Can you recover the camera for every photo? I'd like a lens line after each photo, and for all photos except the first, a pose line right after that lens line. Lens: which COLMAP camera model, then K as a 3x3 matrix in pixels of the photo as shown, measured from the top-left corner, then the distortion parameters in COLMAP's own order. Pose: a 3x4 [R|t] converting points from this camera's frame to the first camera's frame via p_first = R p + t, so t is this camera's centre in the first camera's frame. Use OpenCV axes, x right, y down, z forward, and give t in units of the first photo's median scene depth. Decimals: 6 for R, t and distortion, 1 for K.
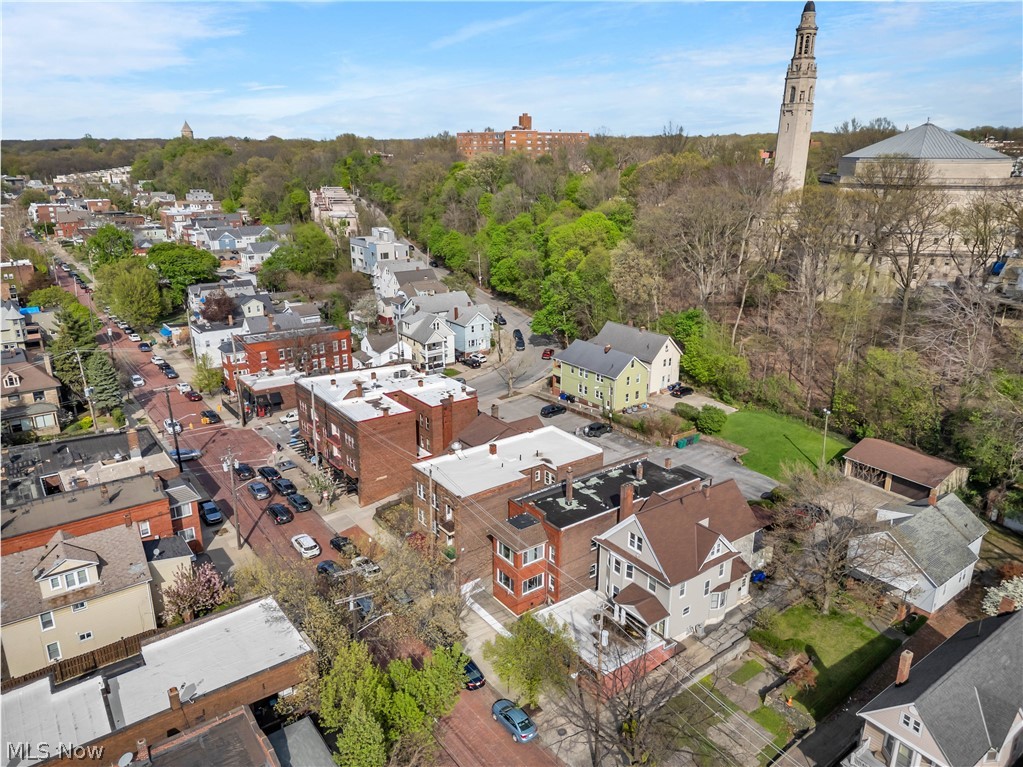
lens RADIAL K [[710.3, 0, 514.7], [0, 710.3, 385.9], [0, 0, 1]] dist [0.103427, -0.129069]
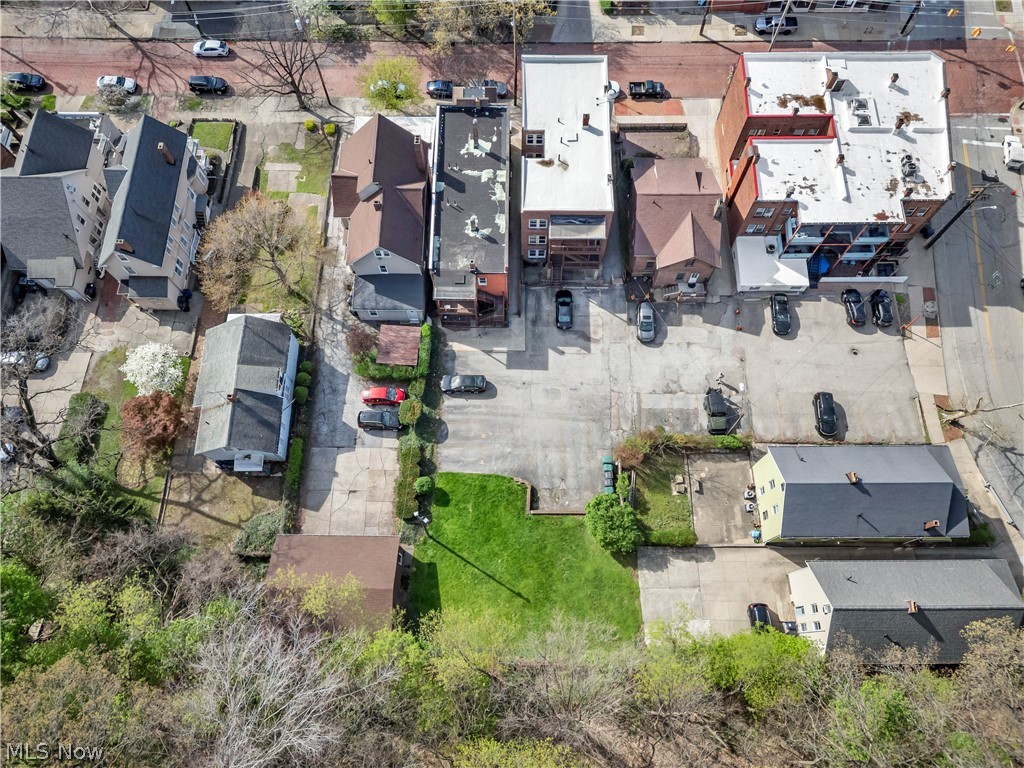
lens RADIAL K [[726.2, 0, 517.2], [0, 726.2, 384.3], [0, 0, 1]] dist [0.092210, -0.097860]
pose [[-0.601434, 0.746171, -0.285493, 0.392623], [-0.248521, 0.164883, 0.954490, -0.528719], [0.759285, 0.645014, 0.086273, 0.759345]]
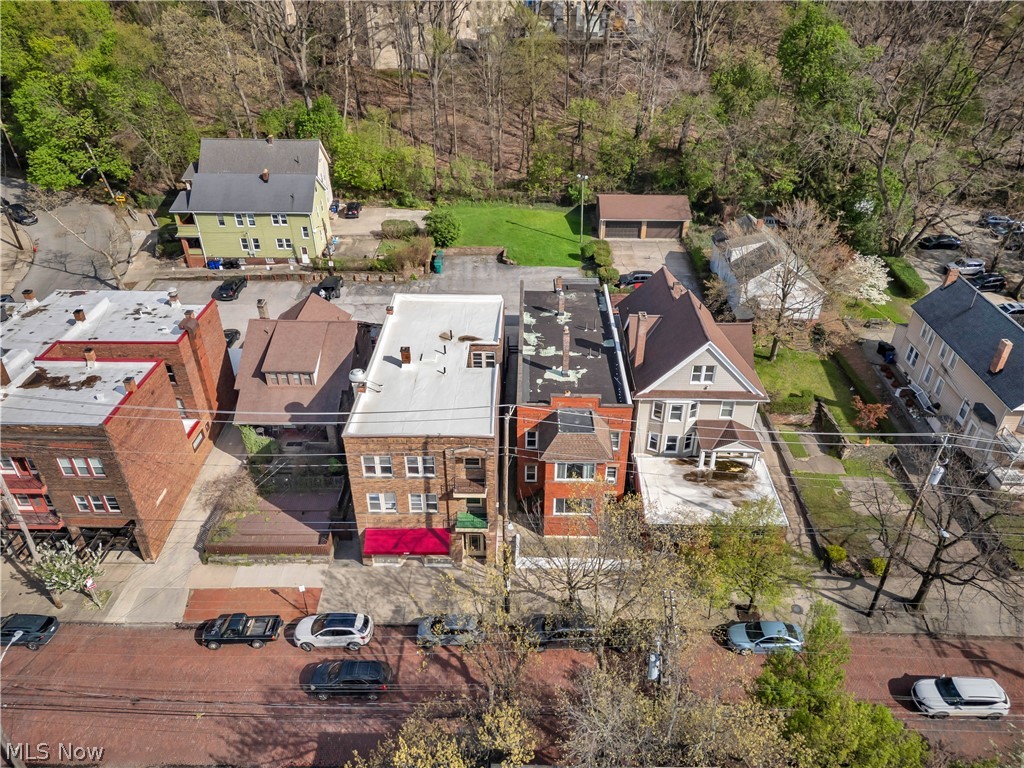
lens RADIAL K [[711.0, 0, 515.2], [0, 711.0, 386.4], [0, 0, 1]] dist [0.103427, -0.129069]
pose [[0.611055, -0.436591, 0.660303, -0.284499], [0.248120, 0.897751, 0.363977, -0.065328], [-0.751697, -0.058576, 0.656902, 0.360226]]
